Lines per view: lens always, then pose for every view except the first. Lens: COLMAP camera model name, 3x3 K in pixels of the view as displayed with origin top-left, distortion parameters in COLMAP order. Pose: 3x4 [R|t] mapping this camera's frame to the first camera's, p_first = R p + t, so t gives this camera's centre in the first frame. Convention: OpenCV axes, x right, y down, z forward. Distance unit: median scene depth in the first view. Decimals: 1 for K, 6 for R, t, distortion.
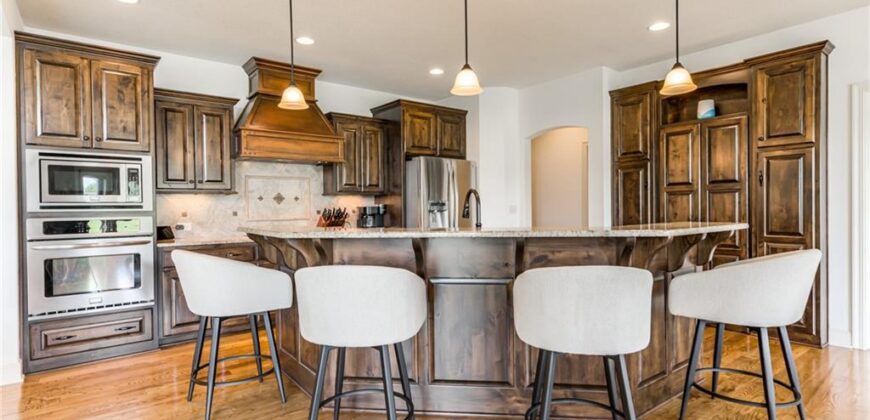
lens RADIAL K [[435.7, 0, 437.8], [0, 435.7, 211.5], [0, 0, 1]] dist [0.001334, 0.000194]
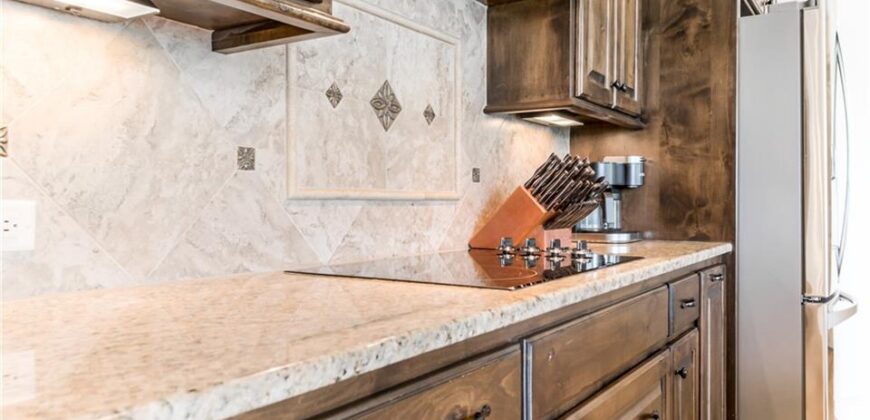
lens RADIAL K [[683.2, 0, 434.1], [0, 683.2, 206.6], [0, 0, 1]] dist [0.010207, 0.000356]
pose [[0.949761, 0.015904, 0.312570, -0.454197], [-0.016009, 0.999869, -0.002231, 0.023807], [-0.312565, -0.002885, 0.949892, 0.654753]]
